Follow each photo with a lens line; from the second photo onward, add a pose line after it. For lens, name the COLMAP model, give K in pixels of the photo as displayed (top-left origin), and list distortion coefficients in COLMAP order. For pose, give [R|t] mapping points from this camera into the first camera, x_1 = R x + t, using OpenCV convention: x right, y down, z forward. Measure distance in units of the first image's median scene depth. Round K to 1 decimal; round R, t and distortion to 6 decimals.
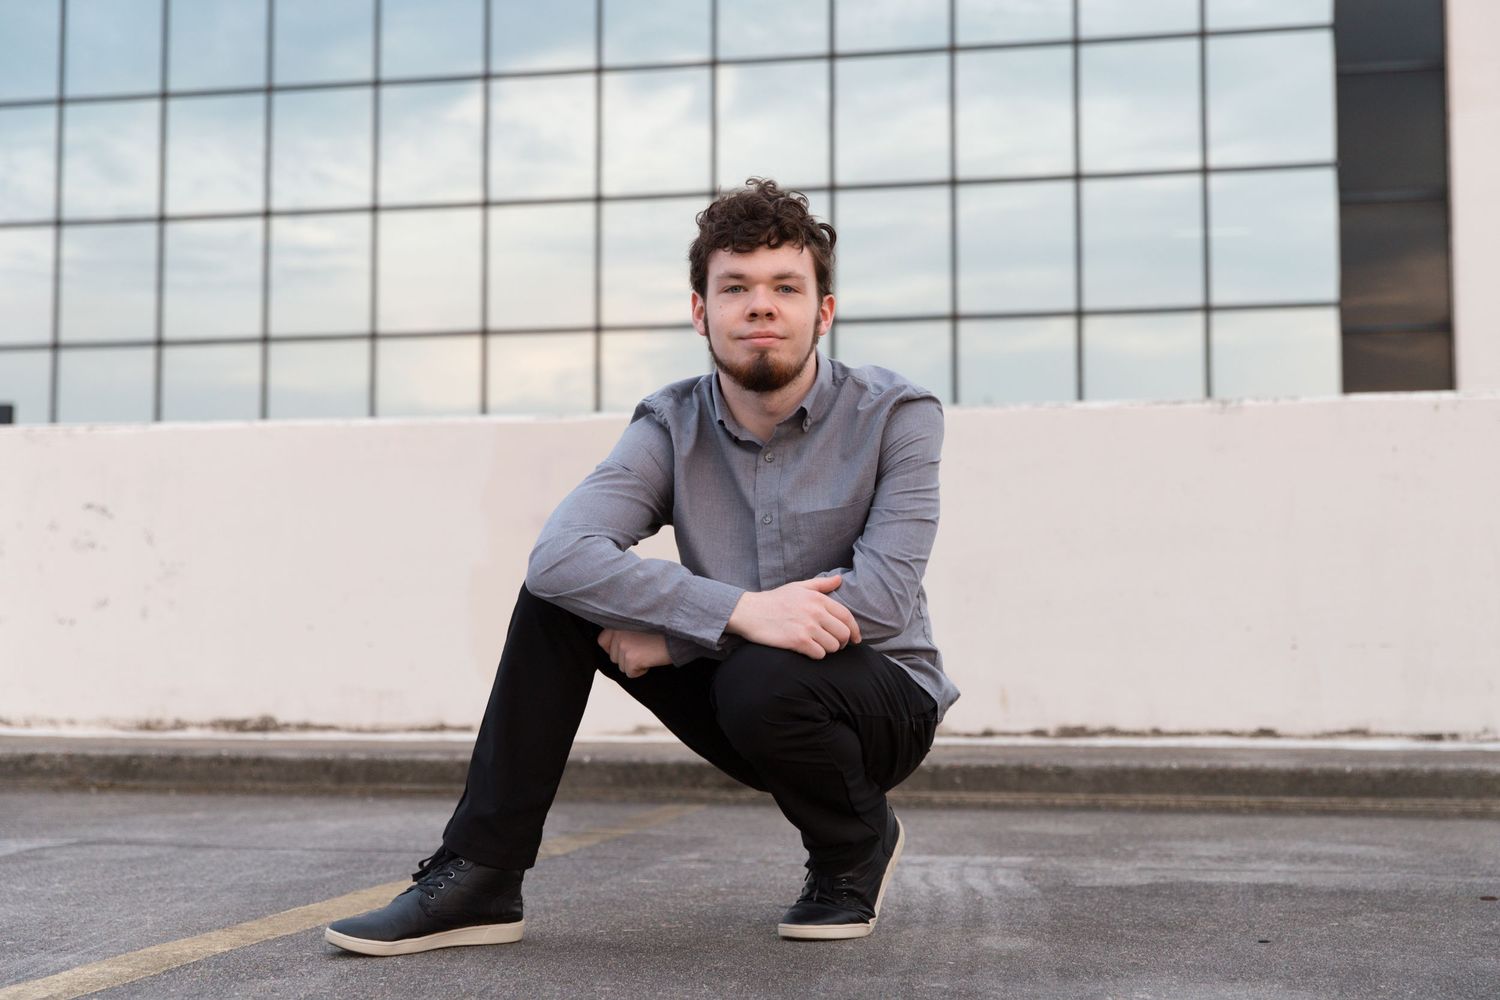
lens RADIAL K [[2017.3, 0, 750.0], [0, 2017.3, 500.0], [0, 0, 1]] dist [0.015944, -0.022306]
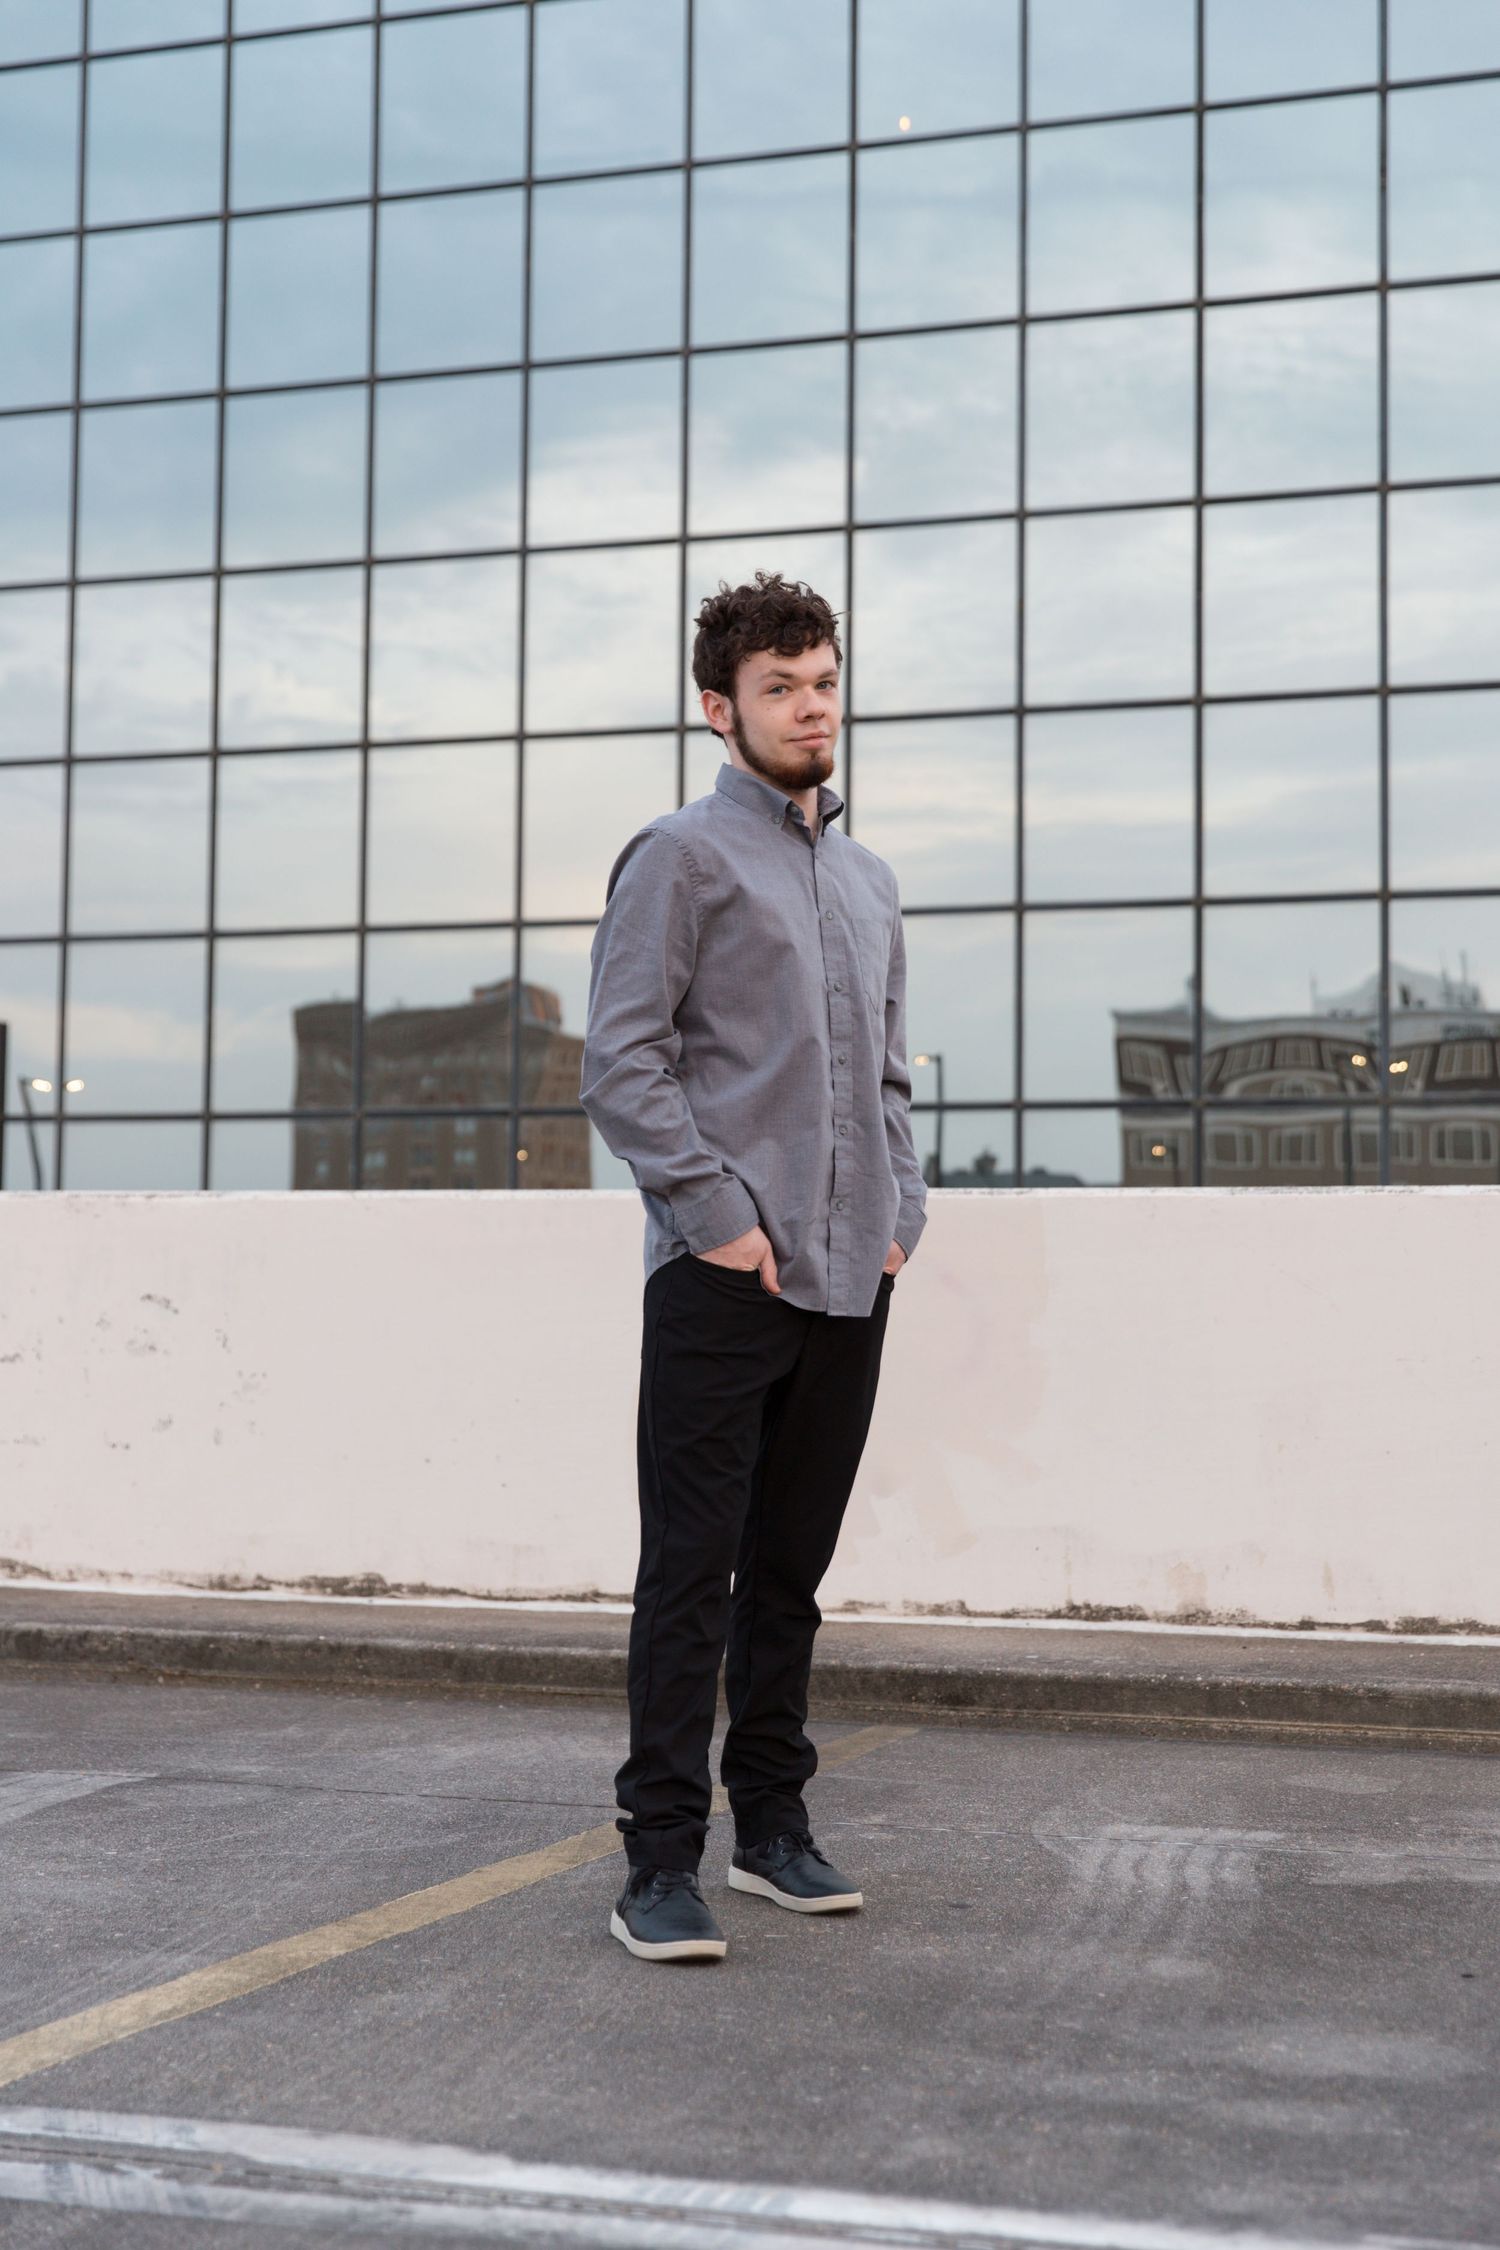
lens RADIAL K [[3176.8, 0, 750.0], [0, 3176.8, 1125.0], [0, 0, 1]] dist [0.023958, -0.029575]
pose [[0.993625, 0.002424, -0.112708, 0.048816], [-0.001706, 0.999978, 0.006469, -0.086778], [0.112721, -0.006235, 0.993607, -0.227682]]
